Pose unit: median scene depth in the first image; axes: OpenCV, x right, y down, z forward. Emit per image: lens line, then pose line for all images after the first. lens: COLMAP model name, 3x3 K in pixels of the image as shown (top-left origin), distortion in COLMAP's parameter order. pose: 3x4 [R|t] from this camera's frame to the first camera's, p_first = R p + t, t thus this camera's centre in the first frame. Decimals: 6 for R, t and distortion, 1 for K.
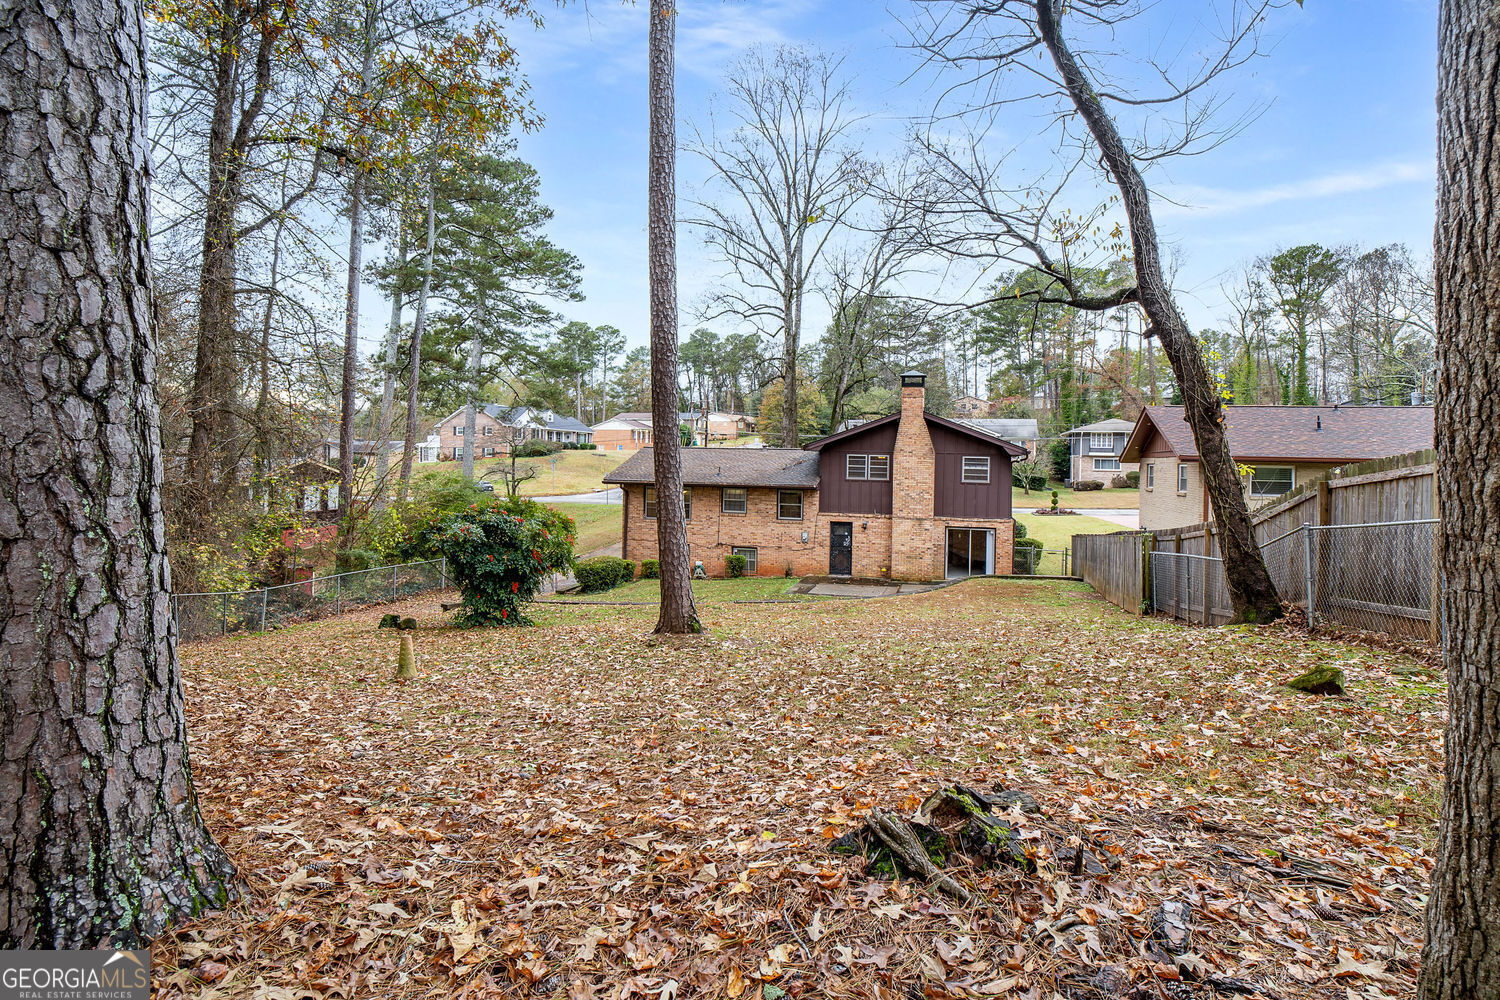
lens RADIAL K [[795.5, 0, 749.3], [0, 795.5, 495.7], [0, 0, 1]] dist [-0.035884, 0.009174]
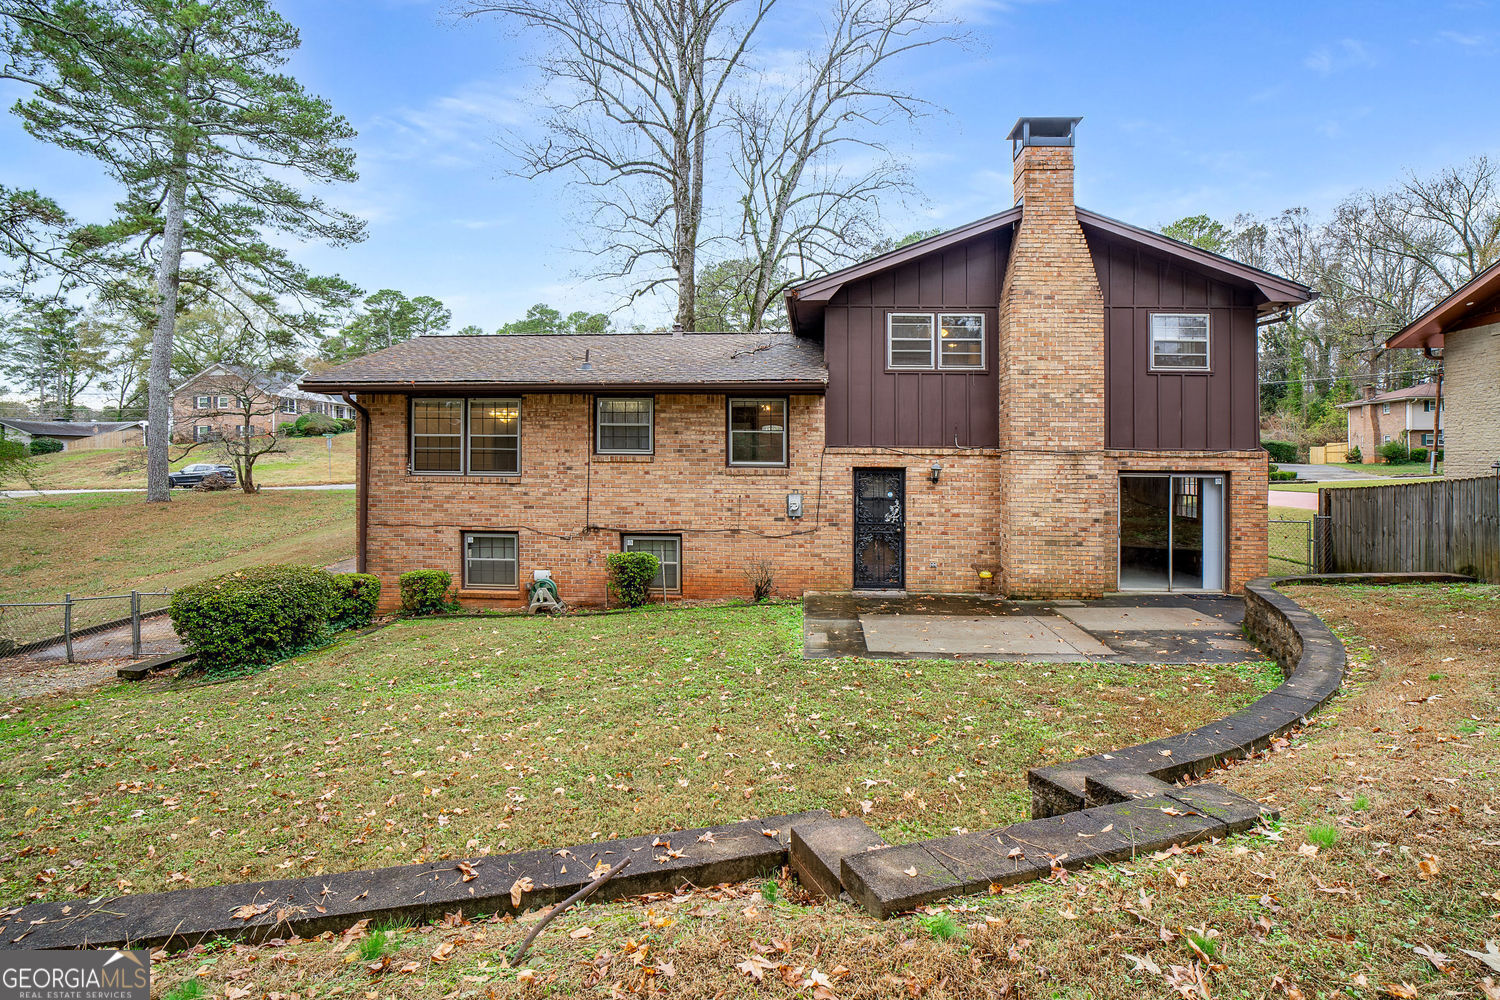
lens RADIAL K [[795.5, 0, 751.8], [0, 795.5, 505.1], [0, 0, 1]] dist [-0.035884, 0.009174]
pose [[0.980698, -0.021459, 0.194348, -0.036352], [0.020010, 0.999755, 0.009420, 0.047556], [-0.194503, -0.005349, 0.980887, 0.585618]]
